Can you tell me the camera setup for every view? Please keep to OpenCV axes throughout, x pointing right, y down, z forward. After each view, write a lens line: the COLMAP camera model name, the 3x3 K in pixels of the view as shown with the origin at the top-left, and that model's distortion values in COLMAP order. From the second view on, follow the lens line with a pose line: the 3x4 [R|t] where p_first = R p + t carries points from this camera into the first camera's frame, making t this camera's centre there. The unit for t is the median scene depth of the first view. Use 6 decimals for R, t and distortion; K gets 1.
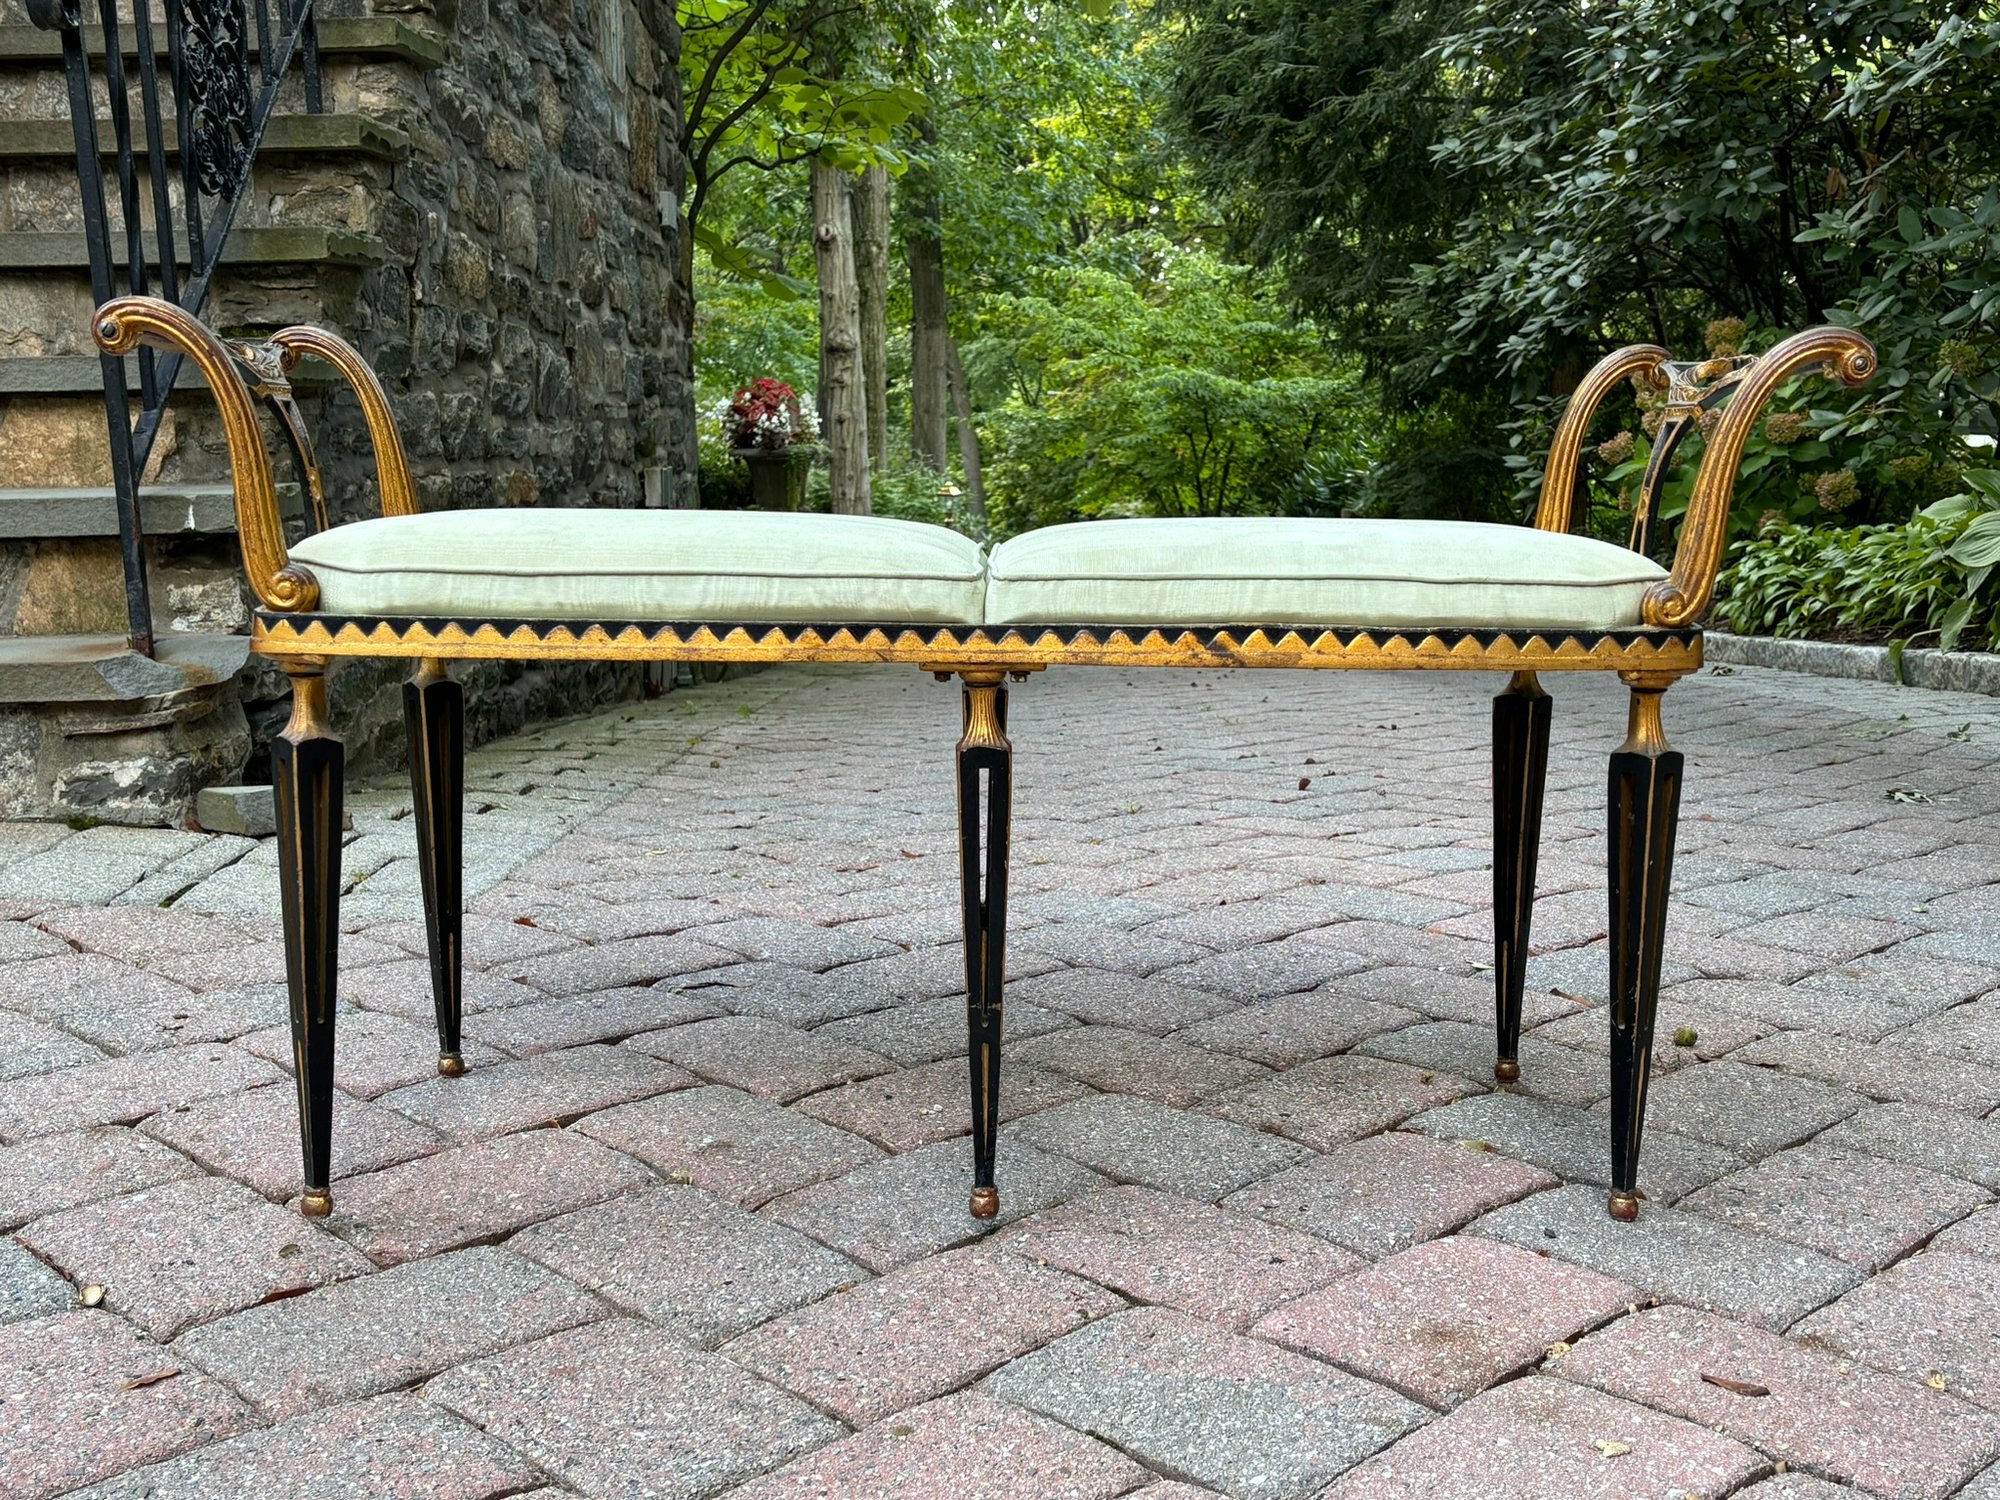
lens RADIAL K [[2241.5, 0, 1000.0], [0, 2241.5, 750.0], [0, 0, 1]] dist [0.207369, -0.635032]
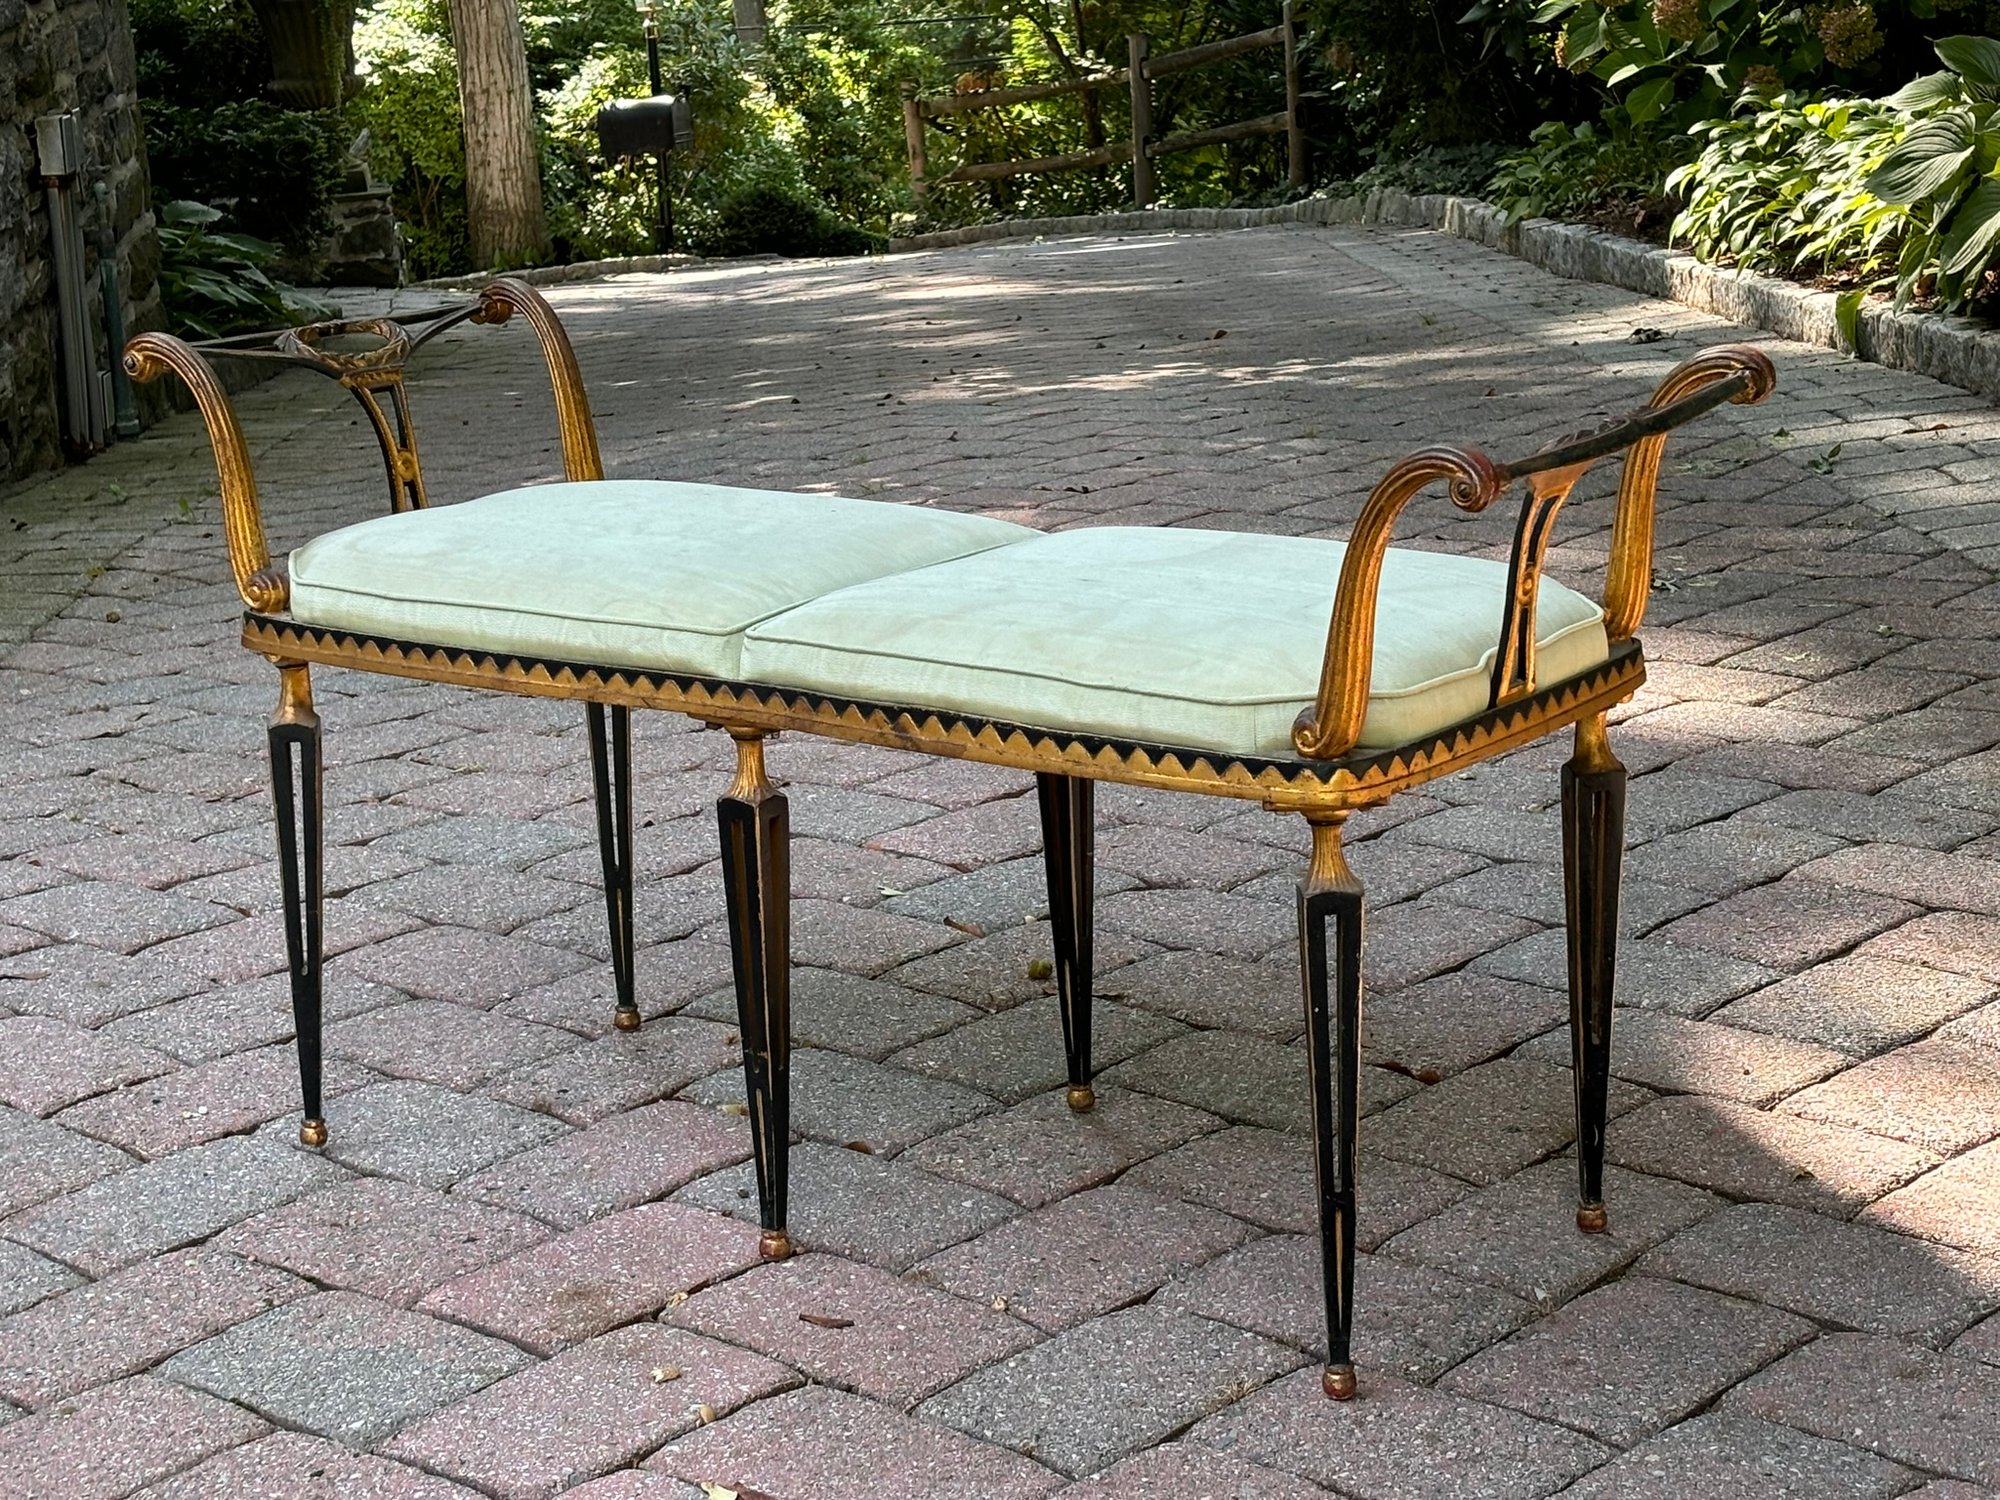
lens RADIAL K [[3923.2, 0, 1000.0], [0, 3923.2, 750.0], [0, 0, 1]] dist [0.359684, -1.644536]
pose [[0.997581, -0.060959, 0.033420, 0.292087], [0.057337, 0.993304, 0.100298, -0.161839], [-0.039310, -0.098139, 0.994396, -0.771400]]
